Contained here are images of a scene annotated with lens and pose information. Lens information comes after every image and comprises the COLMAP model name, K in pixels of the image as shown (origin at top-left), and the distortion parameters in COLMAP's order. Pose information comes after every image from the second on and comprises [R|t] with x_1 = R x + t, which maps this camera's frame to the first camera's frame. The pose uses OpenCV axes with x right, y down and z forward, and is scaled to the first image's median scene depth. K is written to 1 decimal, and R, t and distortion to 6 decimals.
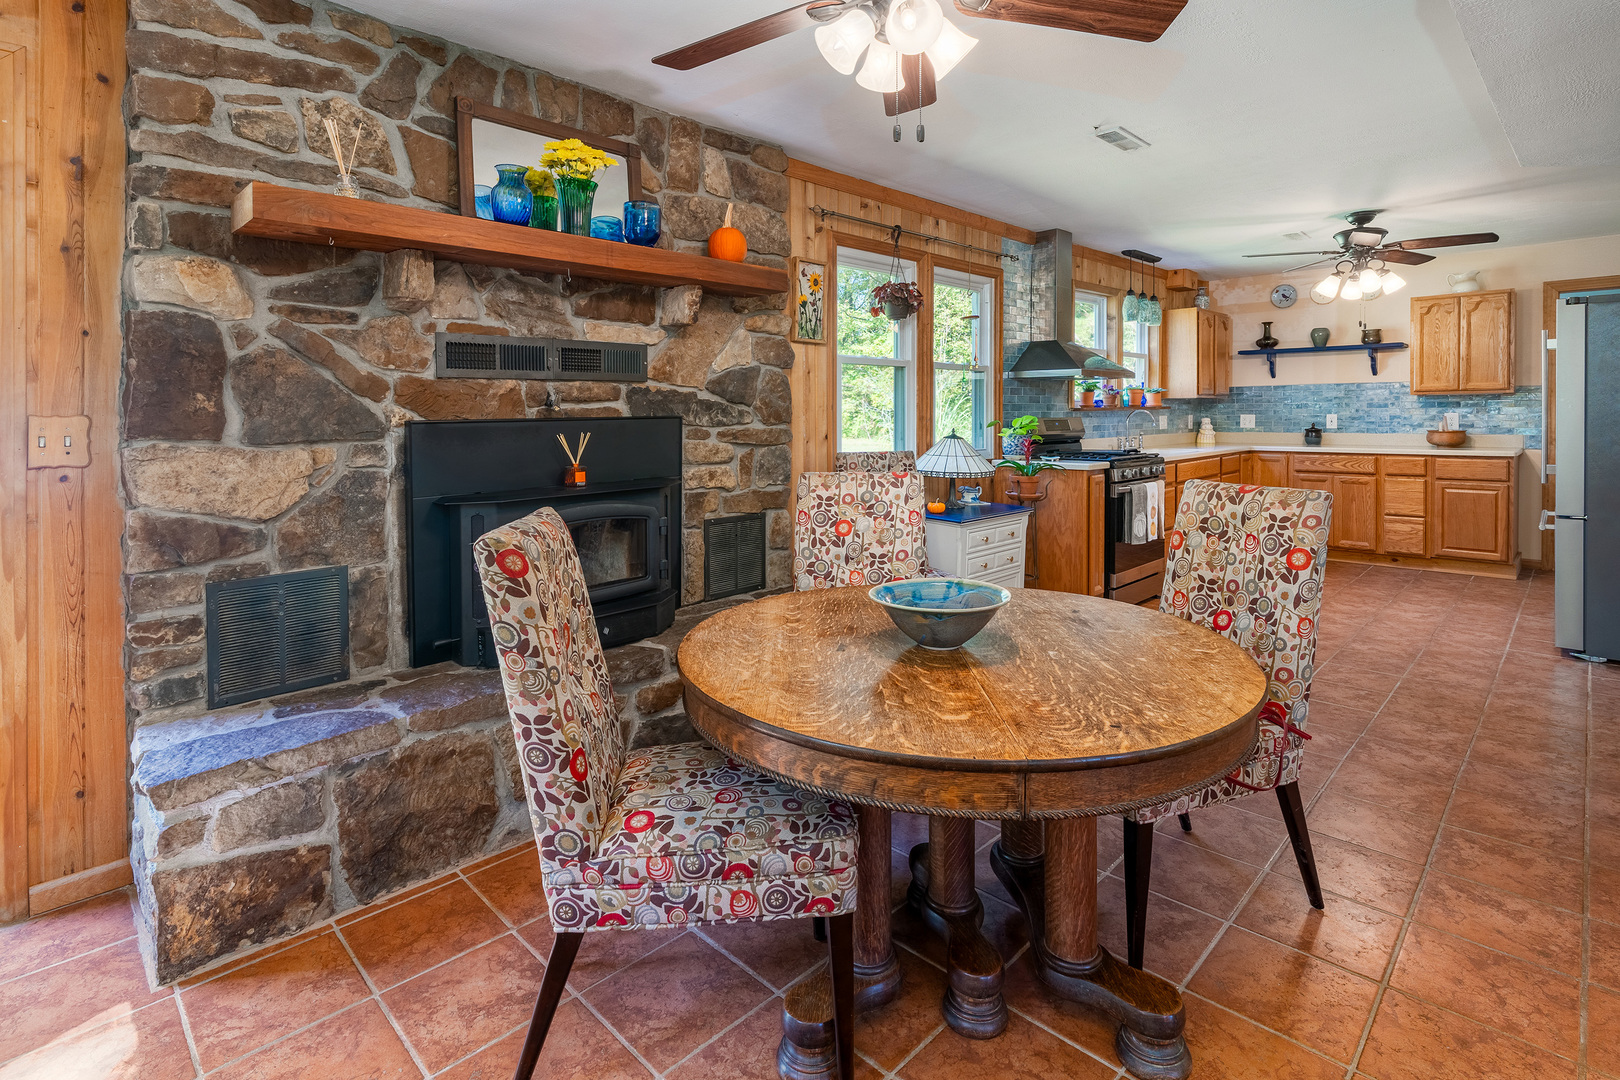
lens RADIAL K [[780.7, 0, 814.5], [0, 780.7, 538.1], [0, 0, 1]] dist [-0.001529, 0.000522]
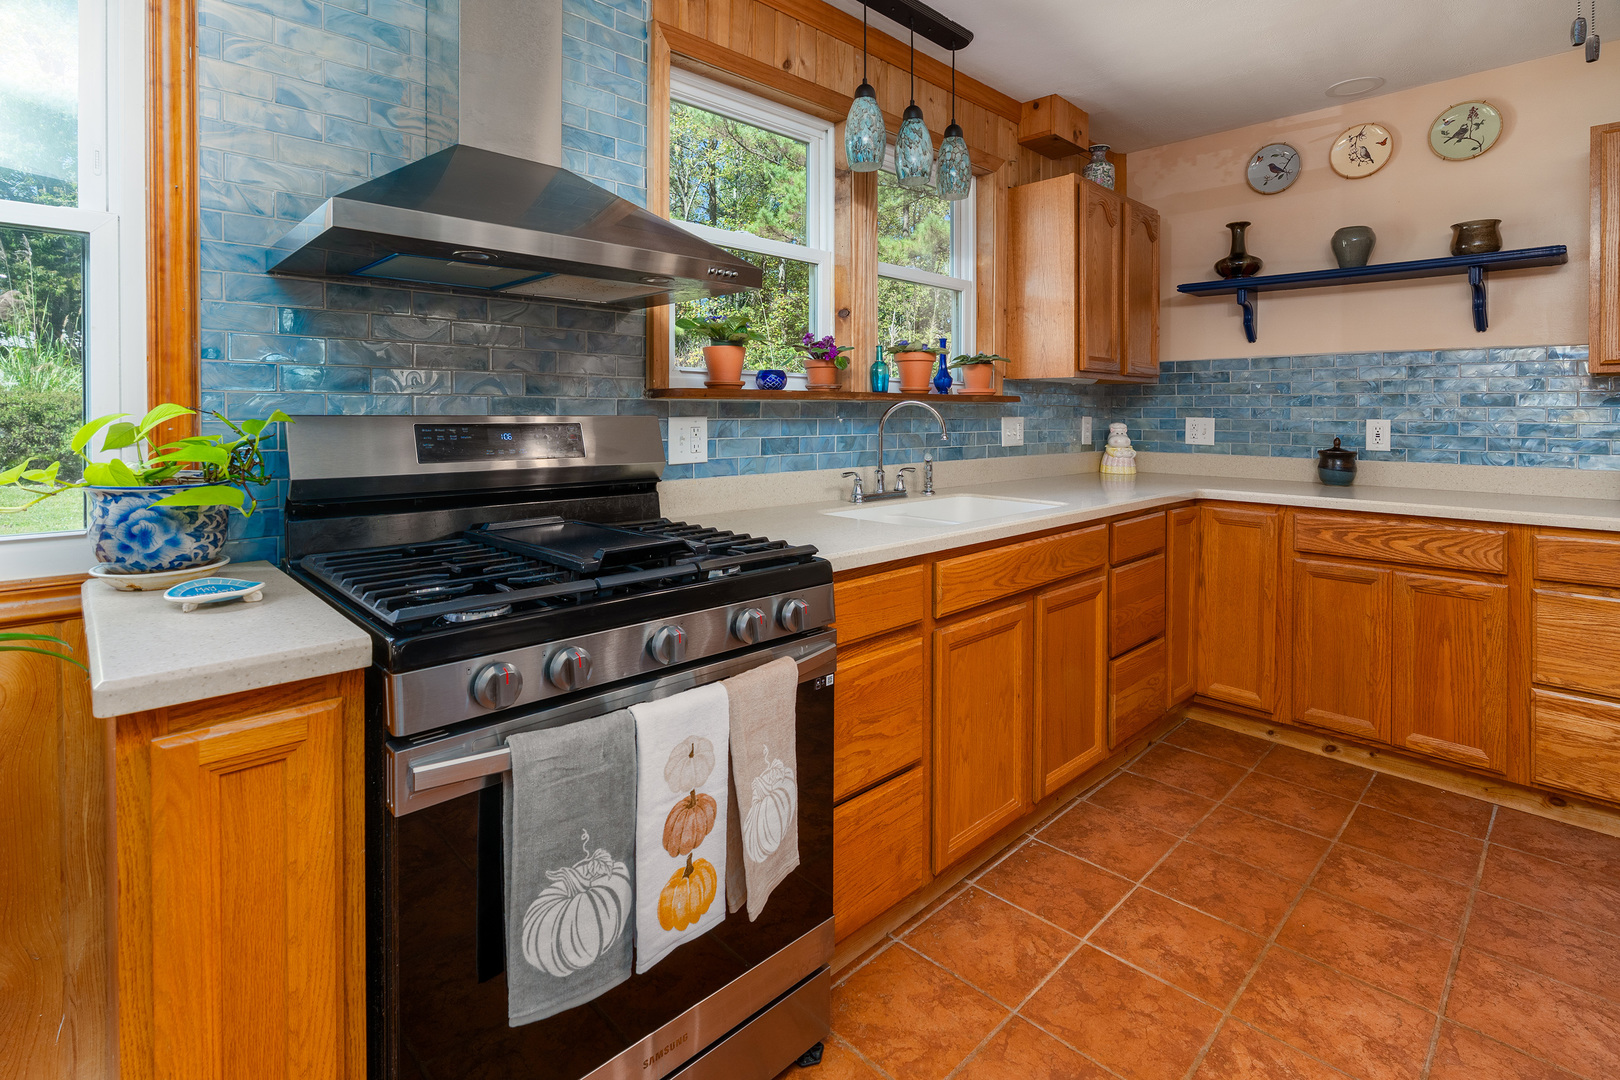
lens RADIAL K [[780.7, 0, 808.8], [0, 780.7, 523.8], [0, 0, 1]] dist [-0.001529, 0.000522]
pose [[0.999876, 0.015011, -0.004724, 0.337722], [-0.015092, 0.999733, -0.017526, -0.085689], [0.004460, 0.017595, 0.999835, 0.550292]]
